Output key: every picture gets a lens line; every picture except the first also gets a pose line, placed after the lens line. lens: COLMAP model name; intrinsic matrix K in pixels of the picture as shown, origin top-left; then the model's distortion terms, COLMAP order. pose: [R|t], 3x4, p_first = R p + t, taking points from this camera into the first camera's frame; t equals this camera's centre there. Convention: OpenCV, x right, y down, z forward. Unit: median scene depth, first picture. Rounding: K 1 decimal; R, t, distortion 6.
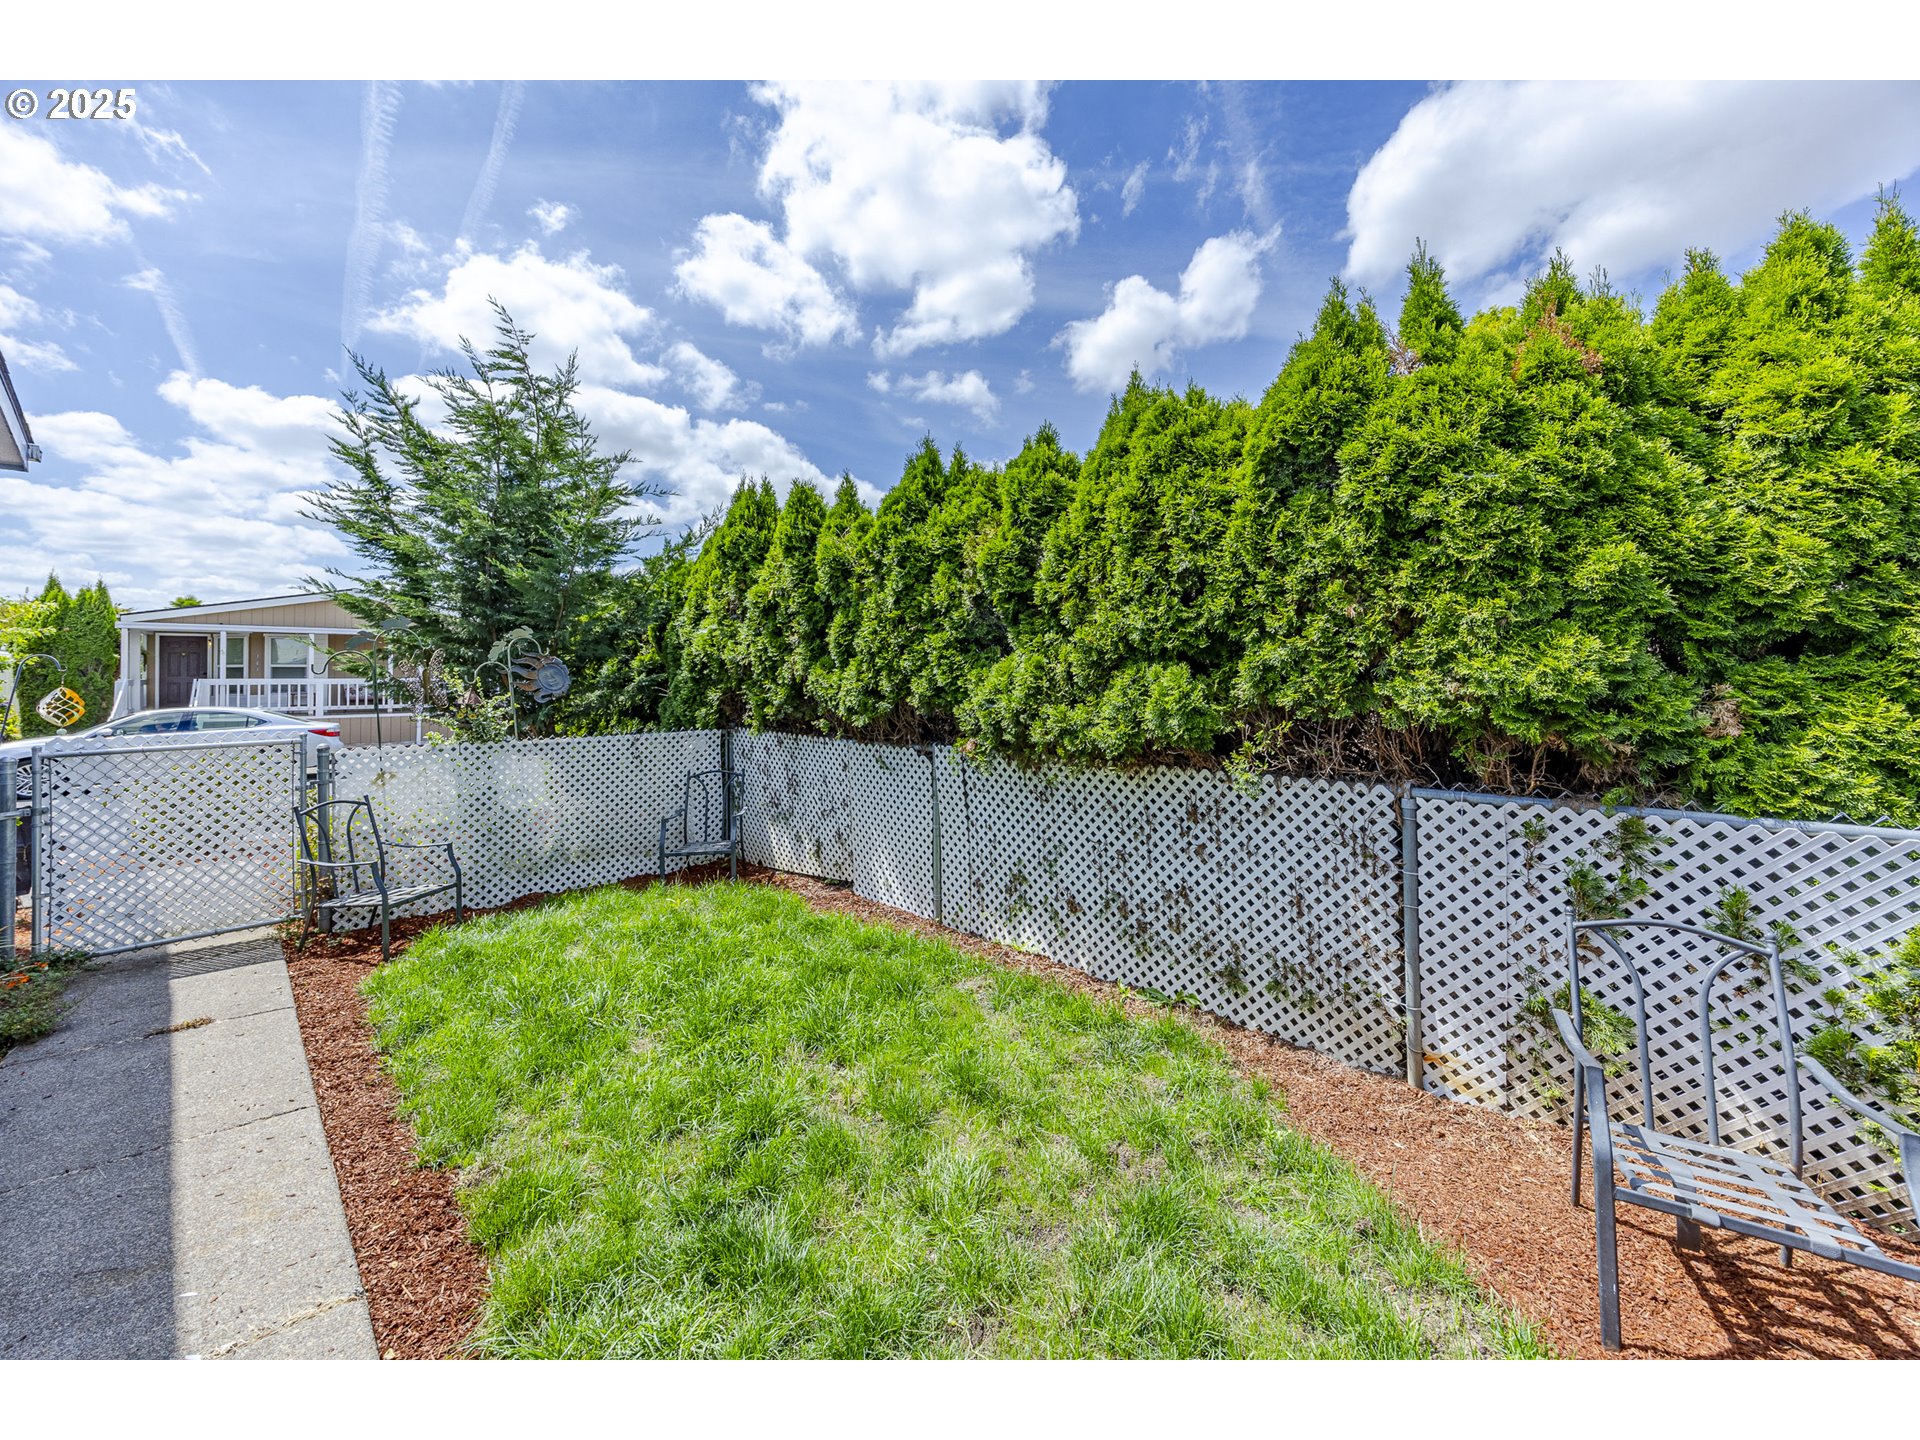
lens RADIAL K [[765.6, 0, 959.5], [0, 765.6, 683.8], [0, 0, 1]] dist [0.001249, 0.000073]
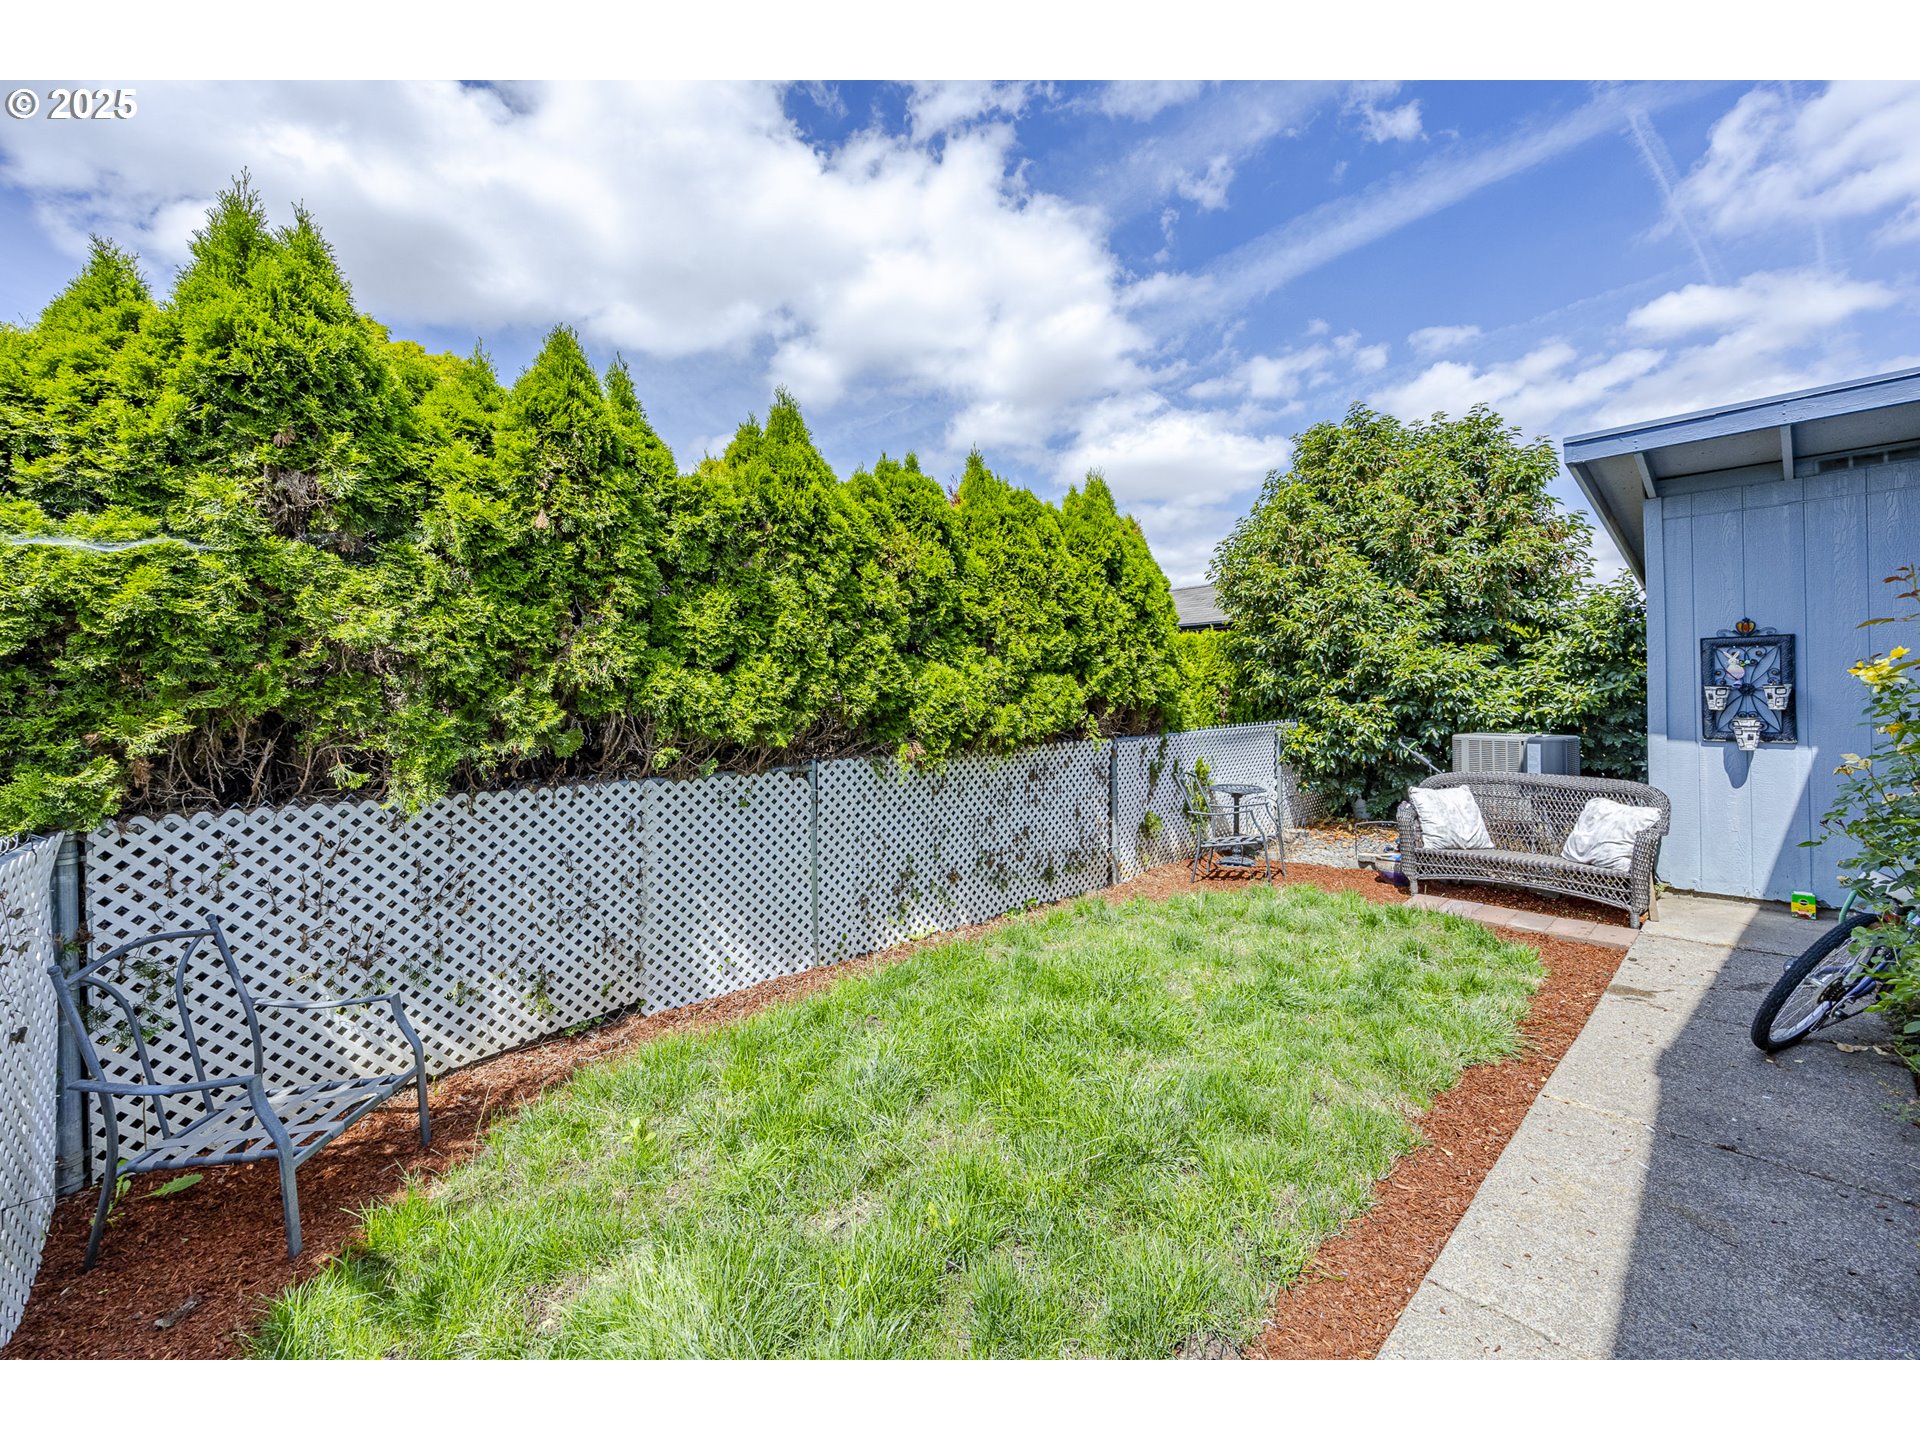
lens RADIAL K [[742.5, 0, 952.4], [0, 742.5, 713.2], [0, 0, 1]] dist [-0.000396, -0.000021]
pose [[0.068981, -0.042684, 0.996704, -0.930859], [0.004217, 0.999088, 0.042494, -0.007805], [-0.997609, 0.001272, 0.069098, 0.883005]]
